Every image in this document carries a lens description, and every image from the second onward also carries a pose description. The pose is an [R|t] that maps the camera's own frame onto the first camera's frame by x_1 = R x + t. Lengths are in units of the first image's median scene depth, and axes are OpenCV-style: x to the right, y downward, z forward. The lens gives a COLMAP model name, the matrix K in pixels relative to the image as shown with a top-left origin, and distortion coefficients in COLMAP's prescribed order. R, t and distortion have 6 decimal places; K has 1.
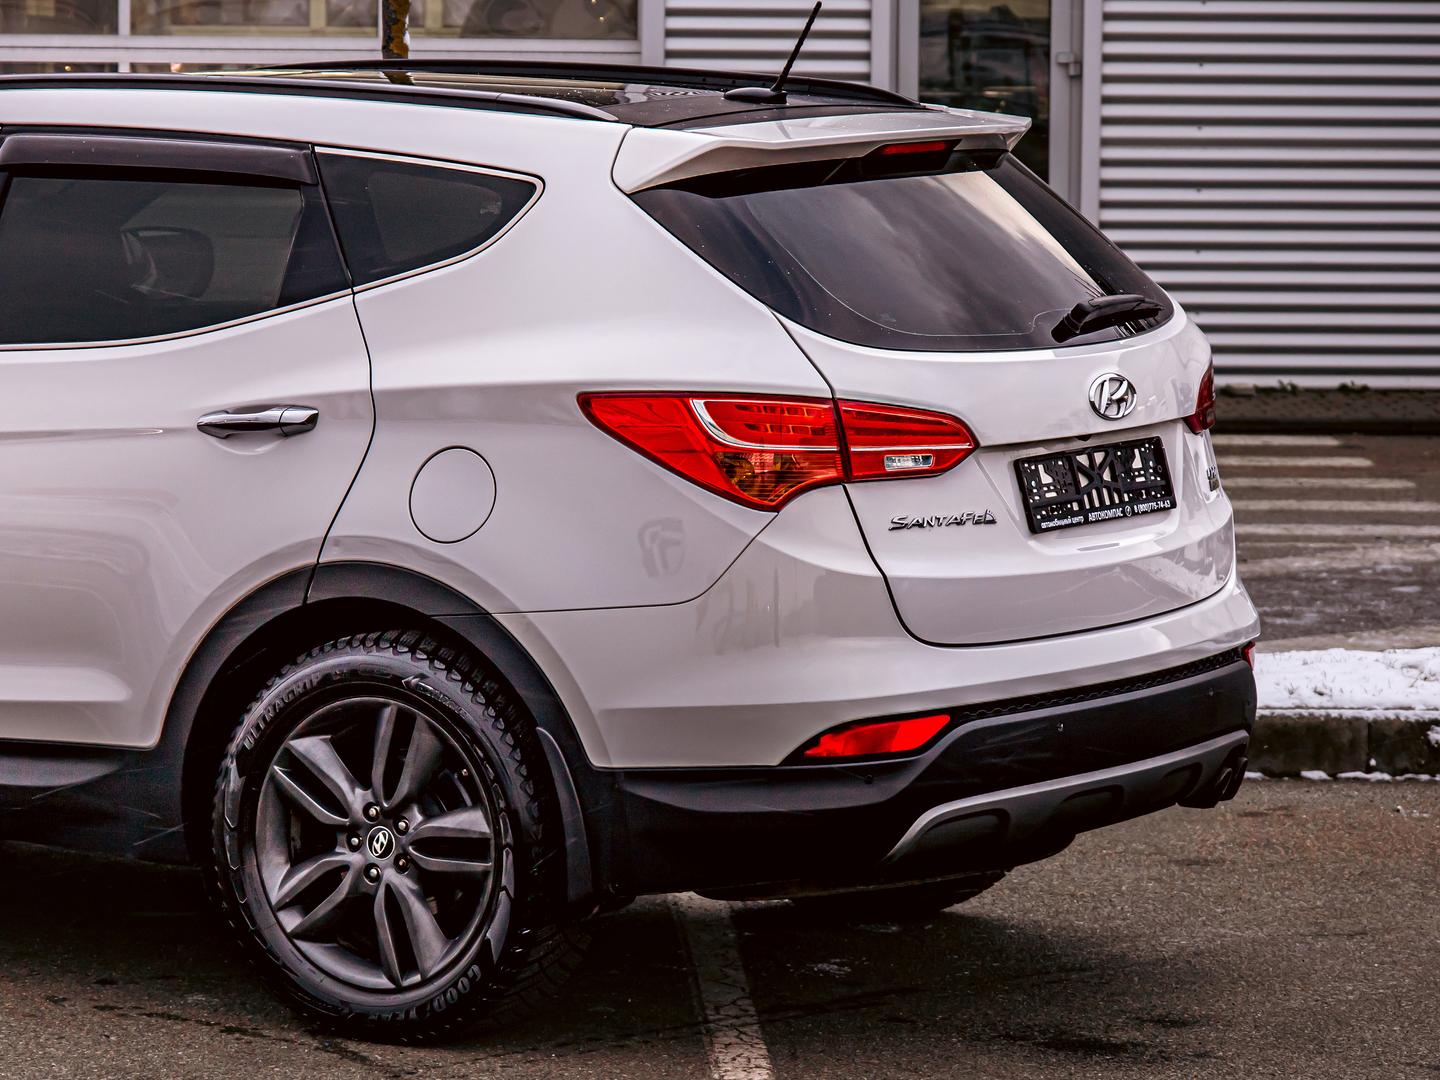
lens RADIAL K [[5262.2, 0, 720.0], [0, 5262.2, 540.0], [0, 0, 1]] dist [0.019852, -0.673027]
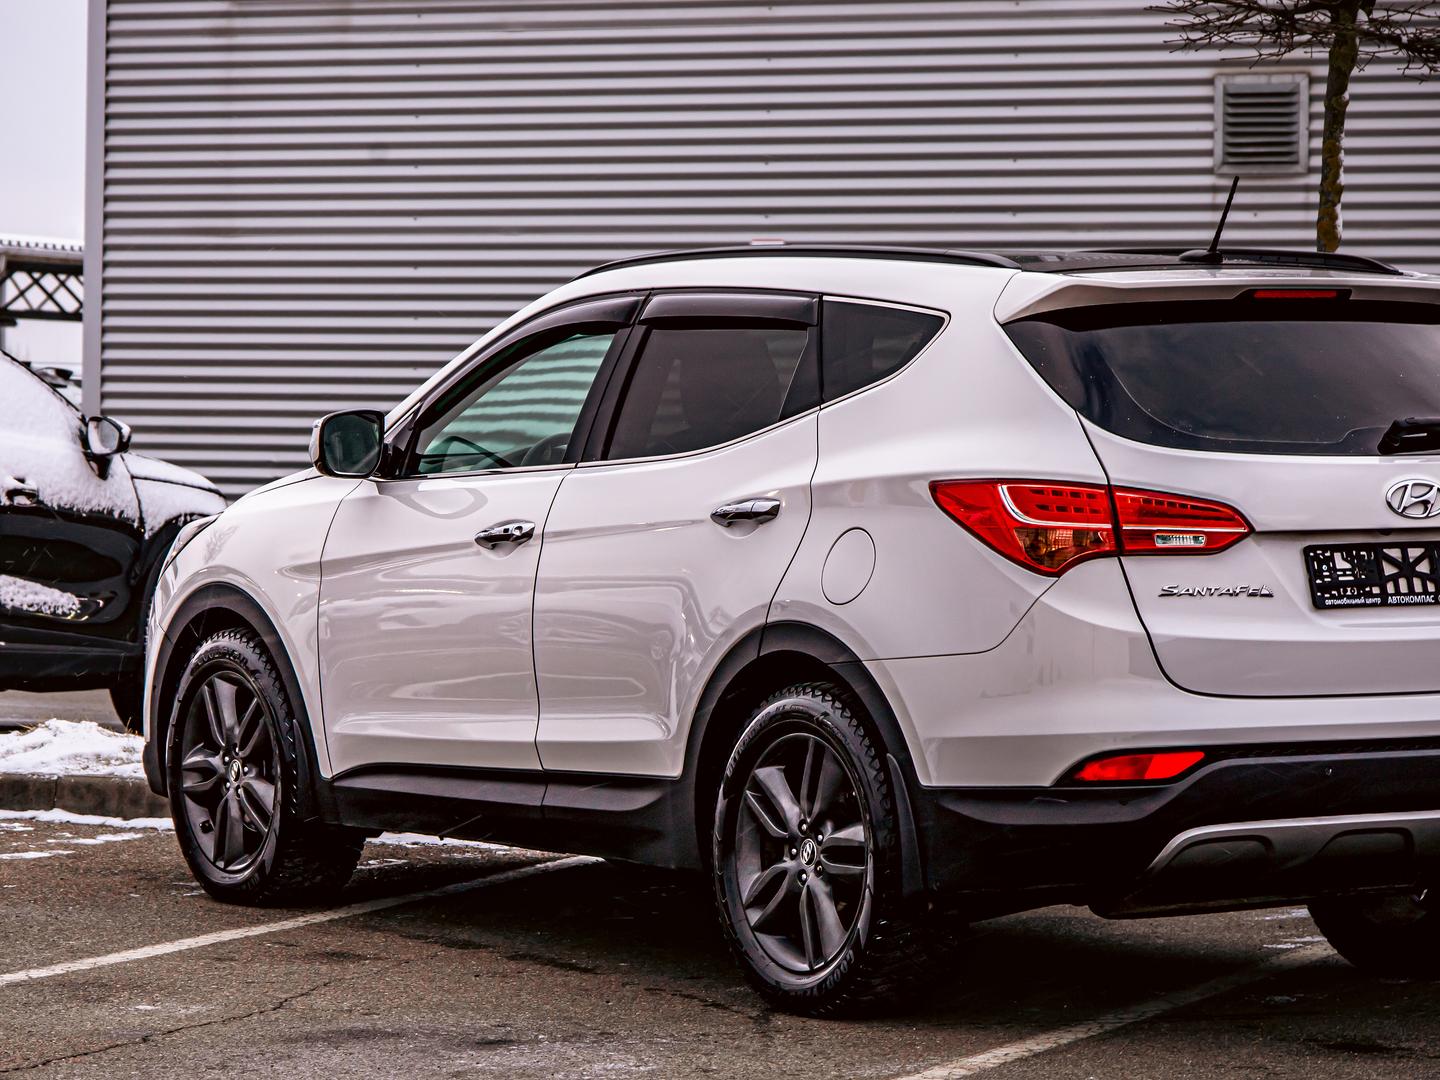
lens RADIAL K [[5262.2, 0, 720.0], [0, 5262.2, 540.0], [0, 0, 1]] dist [0.019852, -0.673027]
pose [[0.904787, 0.009964, -0.425748, 0.442348], [-0.041732, 0.996989, -0.065355, 0.066396], [0.423815, 0.076900, 0.902478, -0.124748]]
